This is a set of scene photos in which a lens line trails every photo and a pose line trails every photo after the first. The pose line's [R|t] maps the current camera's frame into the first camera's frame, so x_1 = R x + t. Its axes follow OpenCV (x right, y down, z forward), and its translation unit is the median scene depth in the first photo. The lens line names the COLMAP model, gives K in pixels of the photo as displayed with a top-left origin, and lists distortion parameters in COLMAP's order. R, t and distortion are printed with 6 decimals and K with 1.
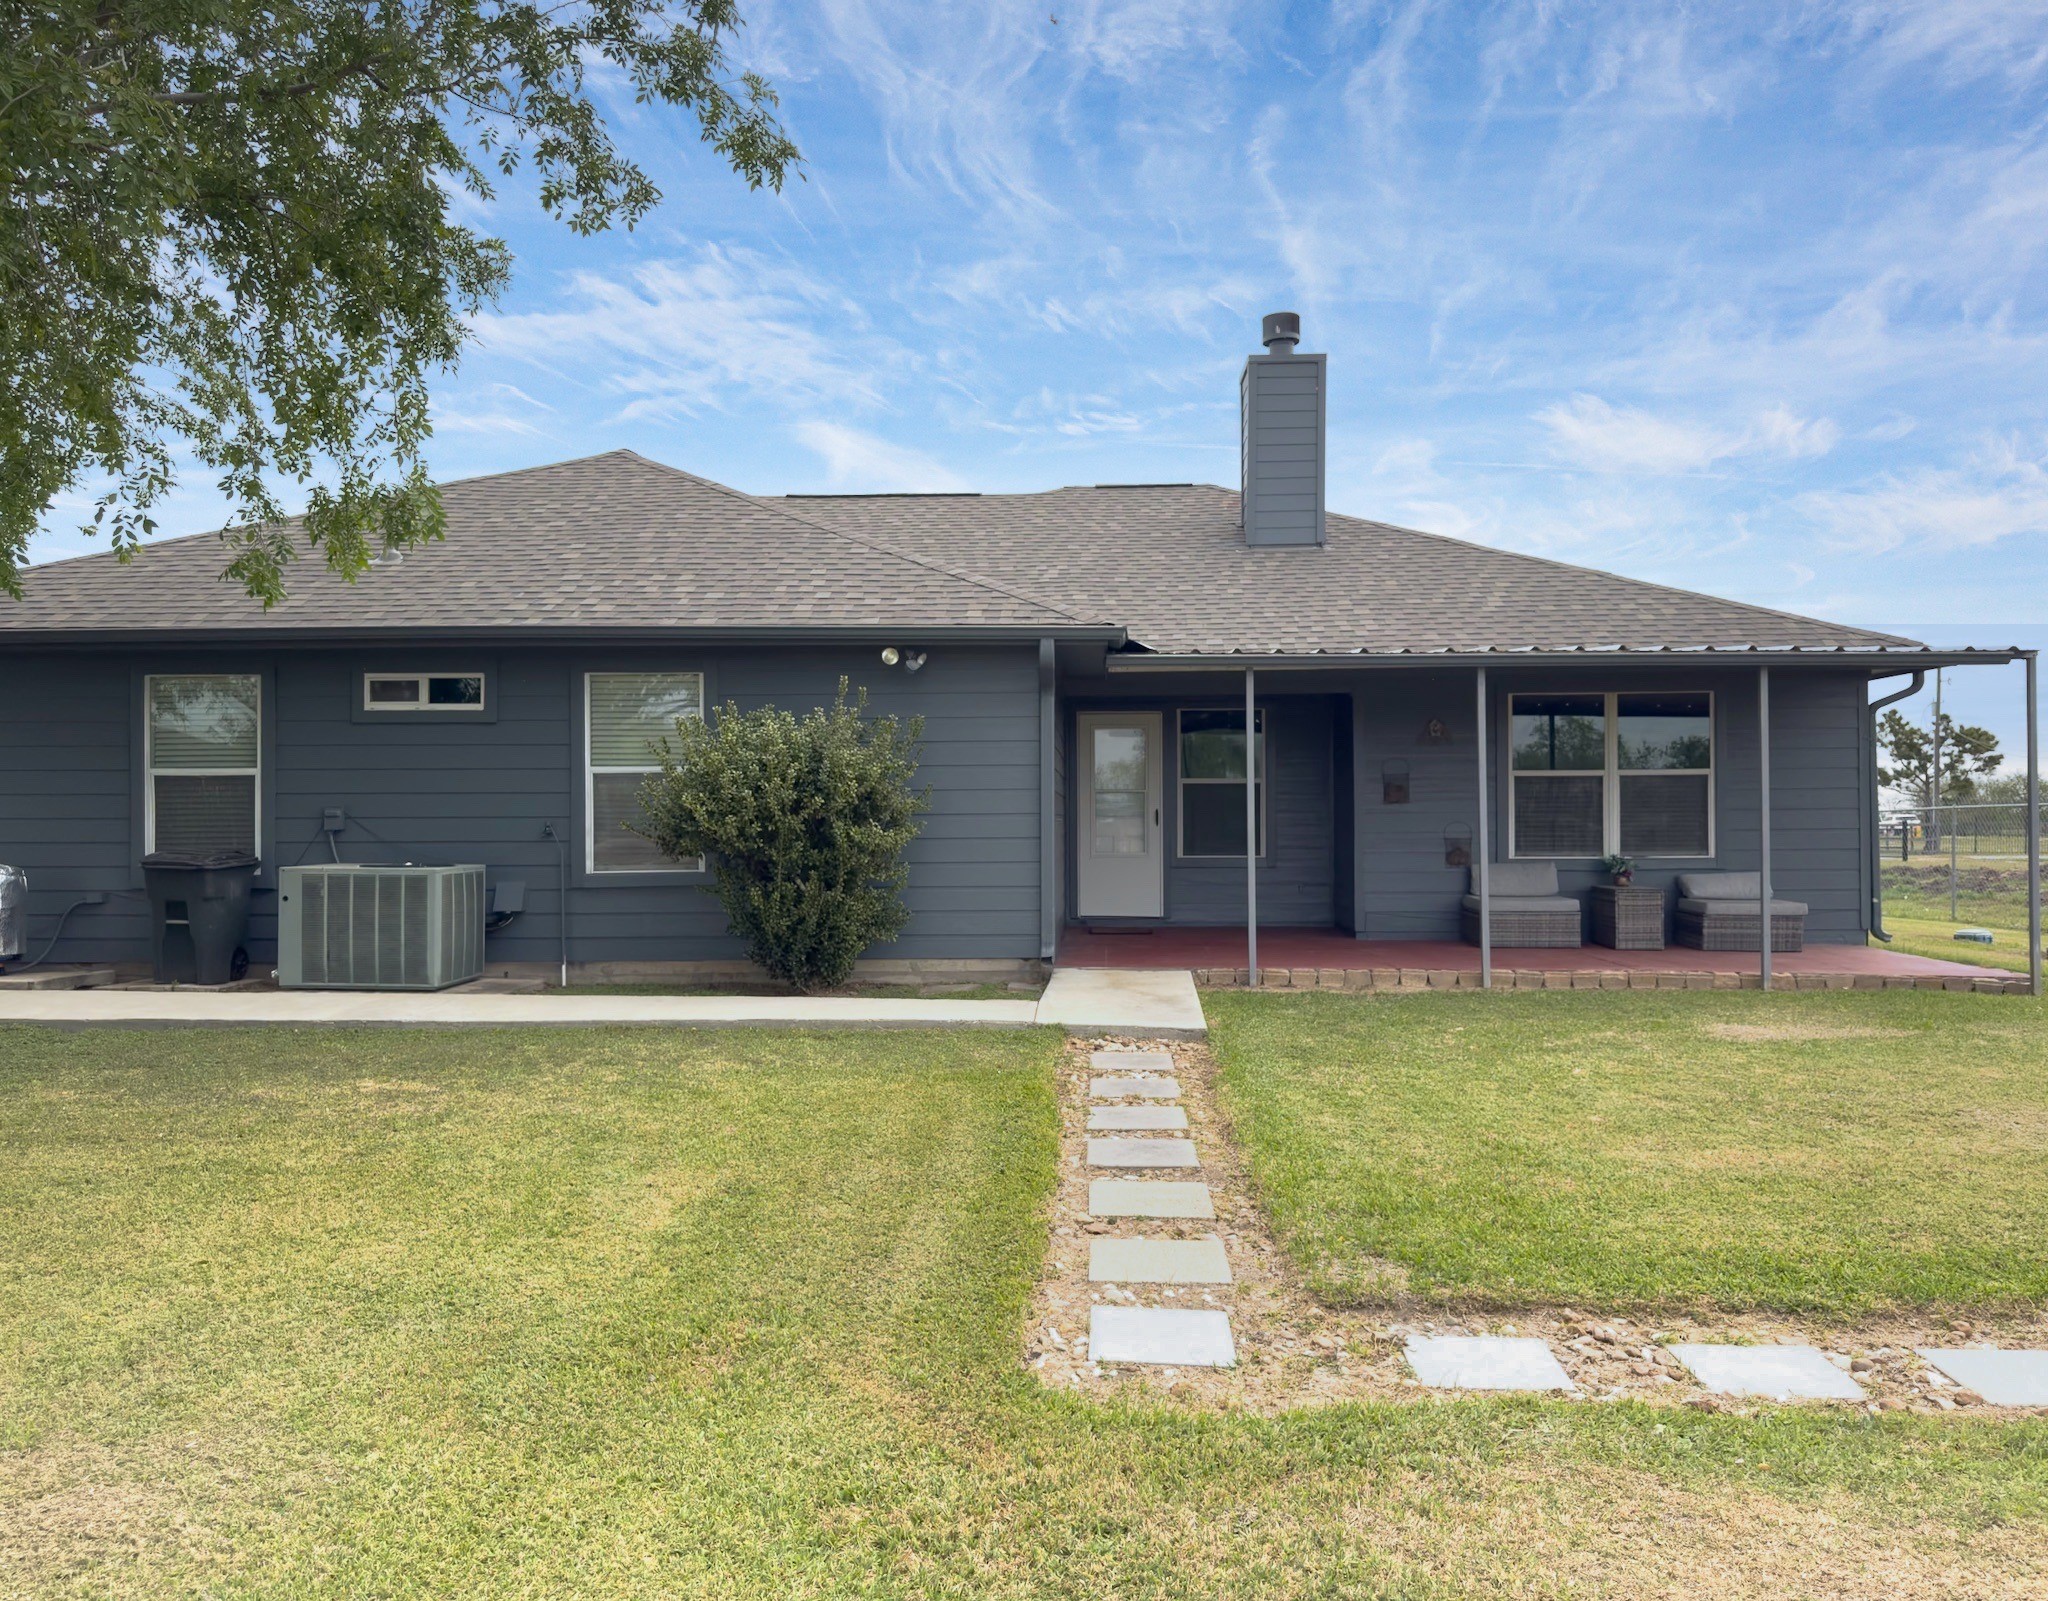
lens RADIAL K [[1493.3, 0, 1024.0], [0, 1493.3, 800.5], [0, 0, 1]] dist [0.070310, -0.000010]
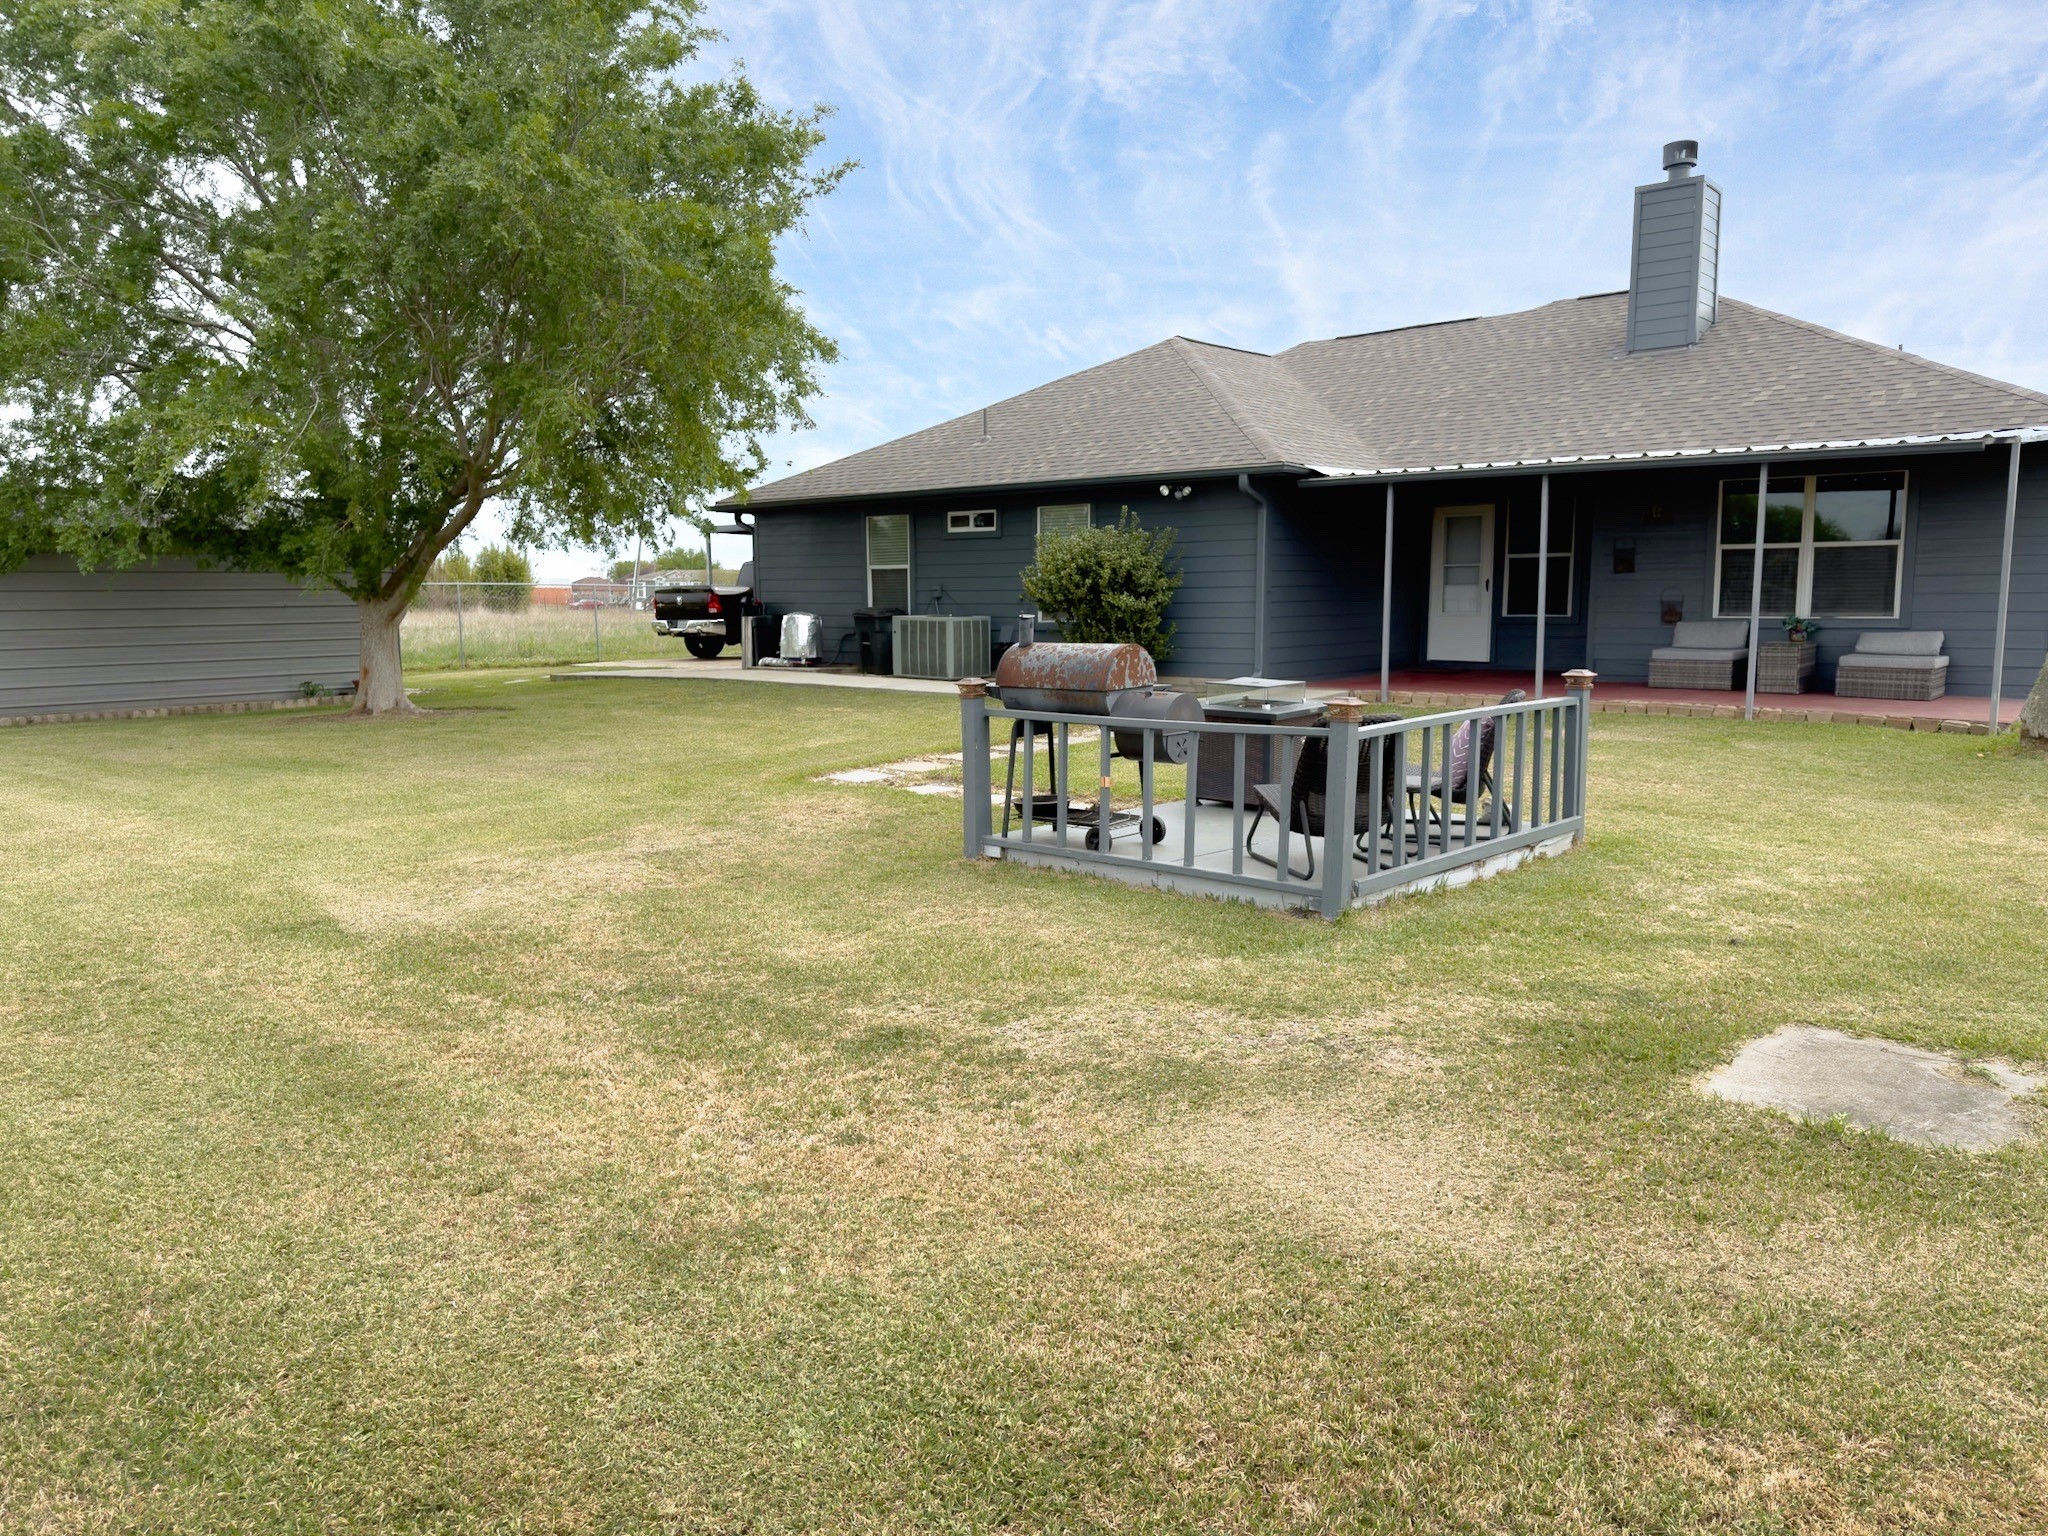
lens RADIAL K [[1450.4, 0, 1024.0], [0, 1450.4, 768.0], [0, 0, 1]] dist [0.005273, -0.000471]
pose [[0.763424, 0.073779, -0.641670, 0.801355], [0.016999, 0.990816, 0.134148, -0.010205], [0.645674, -0.113319, 0.755158, -0.322062]]
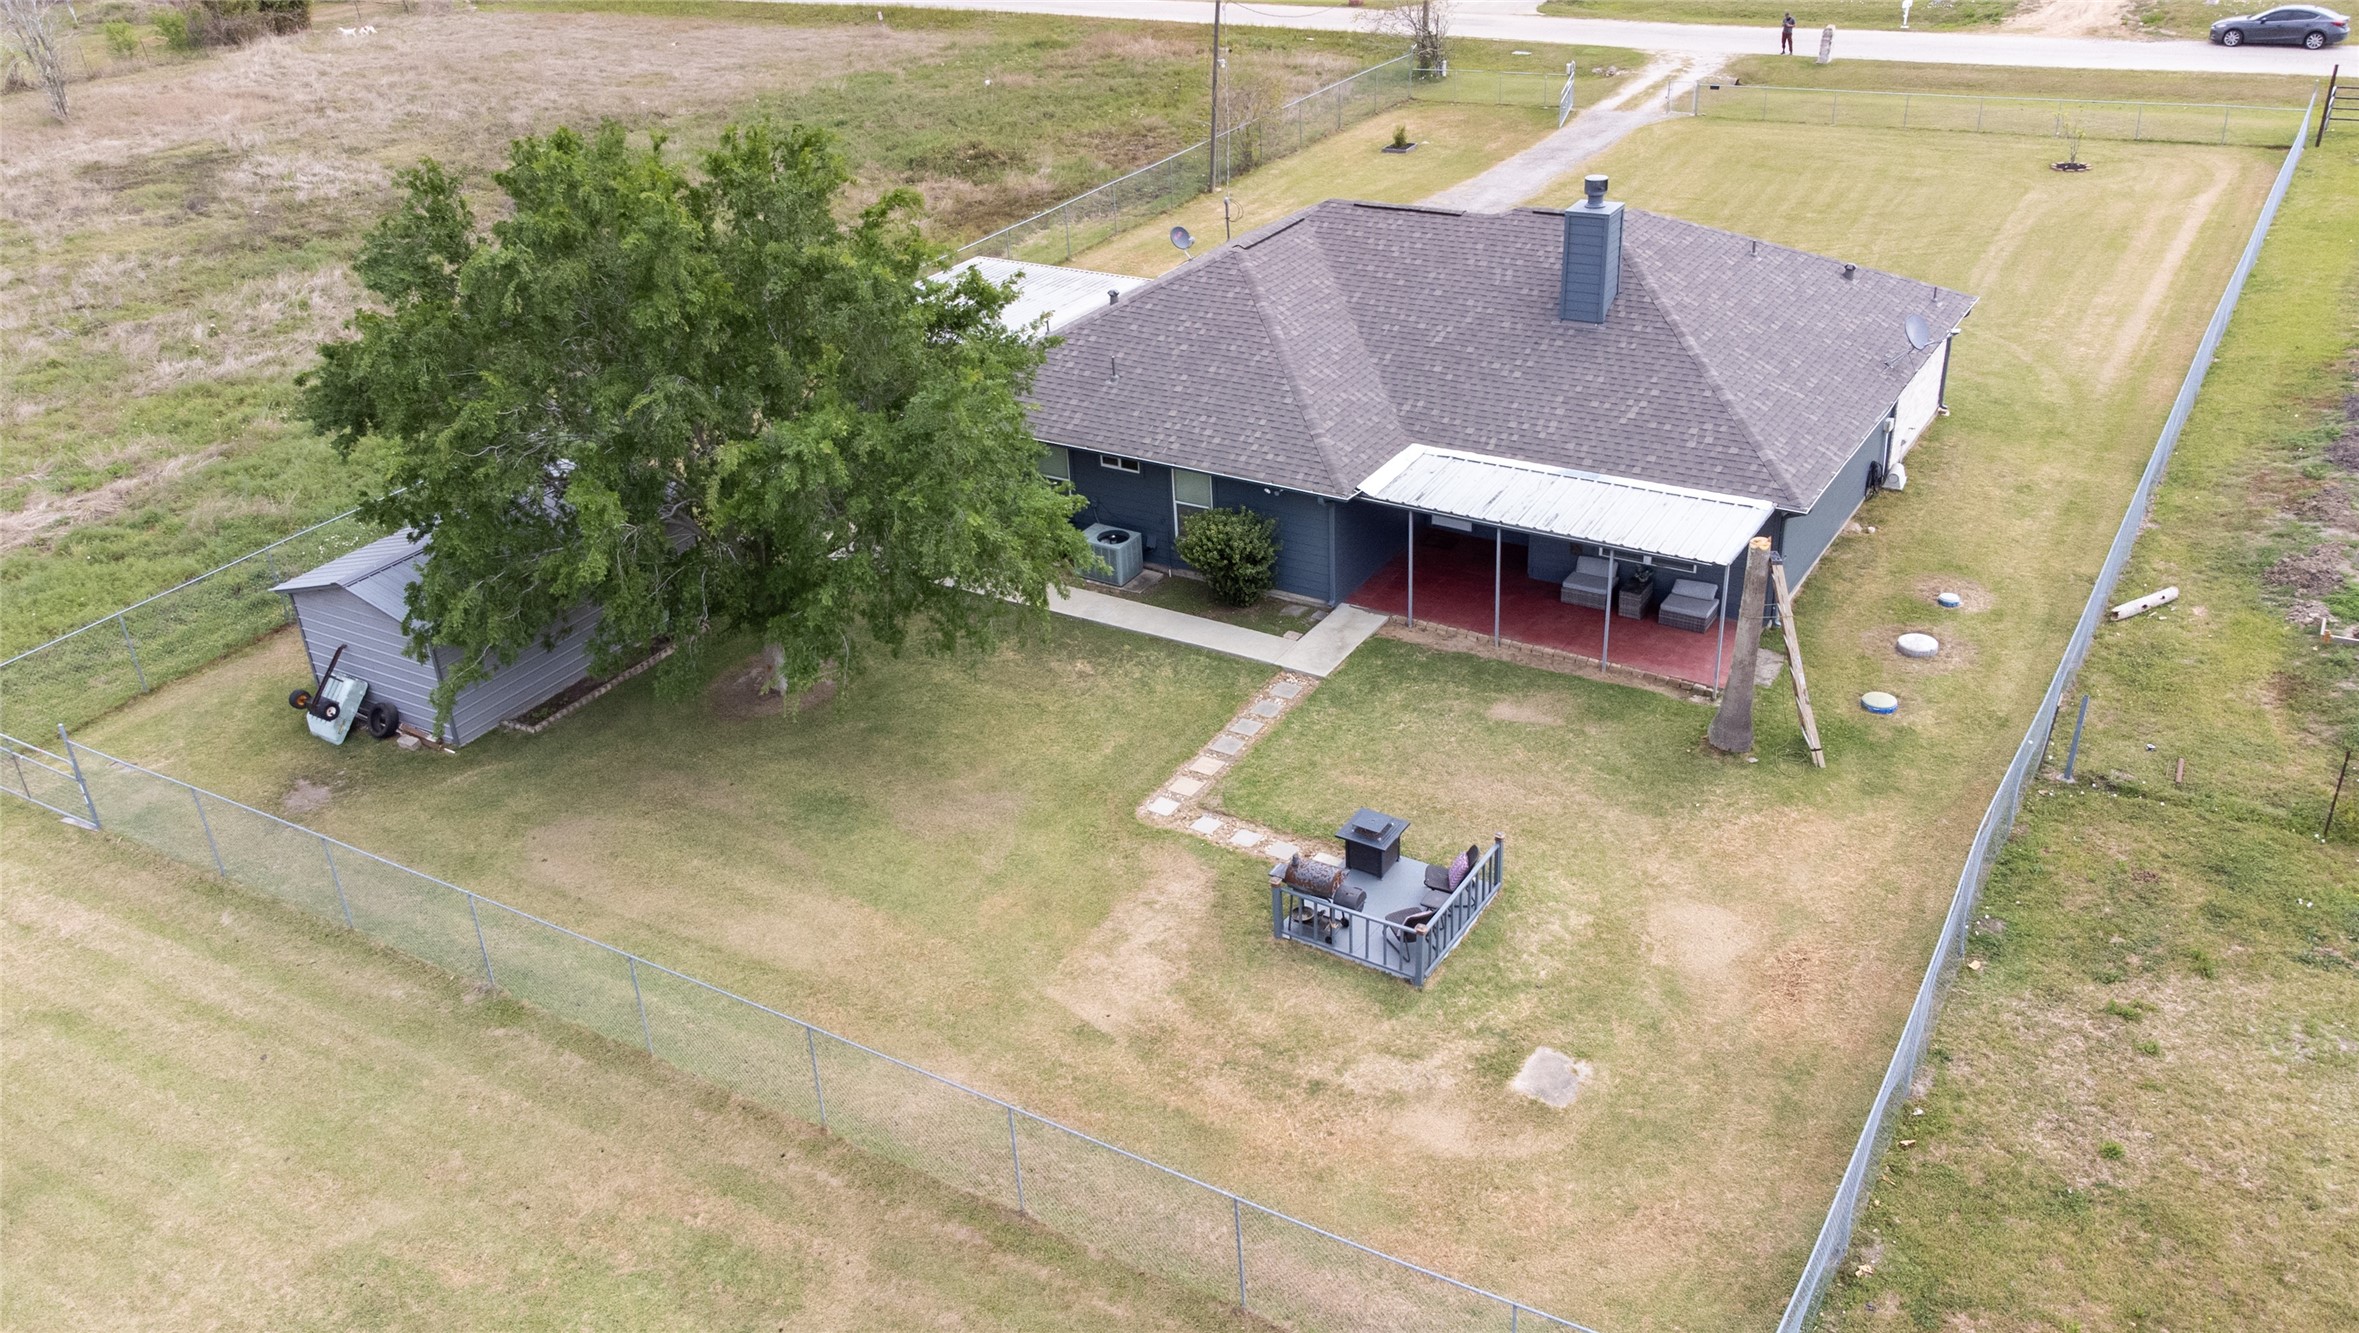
lens RADIAL K [[1840.1, 0, 1179.5], [0, 1840.1, 666.5], [0, 0, 1]] dist [-0.000944, 0.000115]
pose [[0.858446, 0.207223, -0.469180, 1.258431], [0.065223, 0.863221, 0.500595, -1.358559], [0.508741, -0.460335, 0.727513, -1.429222]]
